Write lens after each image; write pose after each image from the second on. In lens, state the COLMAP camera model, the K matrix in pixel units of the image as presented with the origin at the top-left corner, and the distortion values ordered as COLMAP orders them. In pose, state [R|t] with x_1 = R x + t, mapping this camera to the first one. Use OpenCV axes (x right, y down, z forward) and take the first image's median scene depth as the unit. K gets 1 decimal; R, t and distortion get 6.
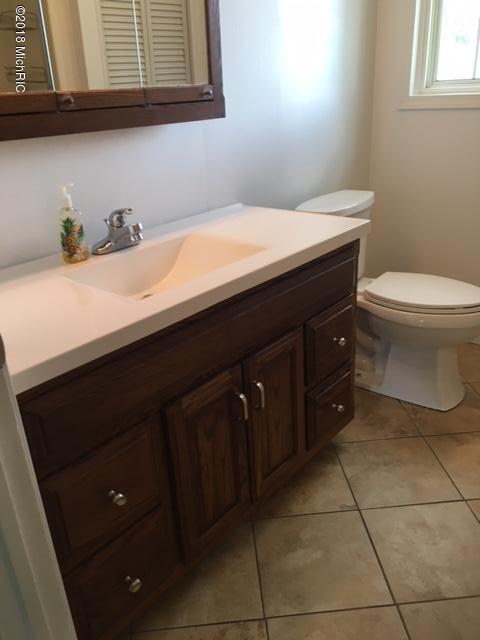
lens RADIAL K [[536.0, 0, 246.5], [0, 536.0, 320.5], [0, 0, 1]] dist [0.018640, -0.027064]
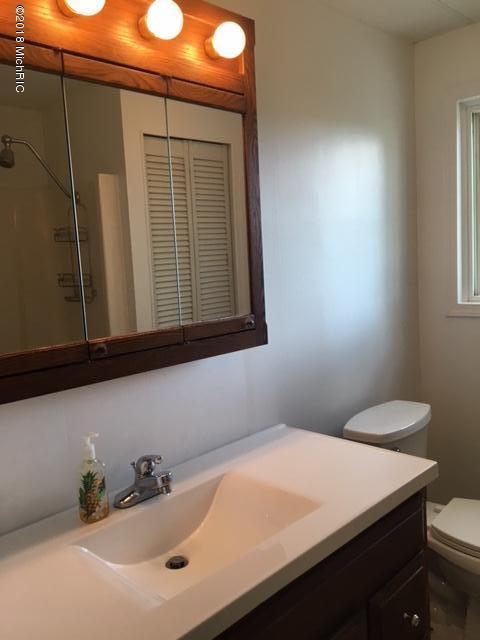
lens RADIAL K [[536.0, 0, 235.4], [0, 536.0, 319.0], [0, 0, 1]] dist [0.018640, -0.027064]
pose [[0.995764, -0.006102, -0.091748, -0.010593], [-0.022473, 0.951385, -0.307182, -0.148545], [0.089162, 0.307942, 0.947218, 0.101029]]
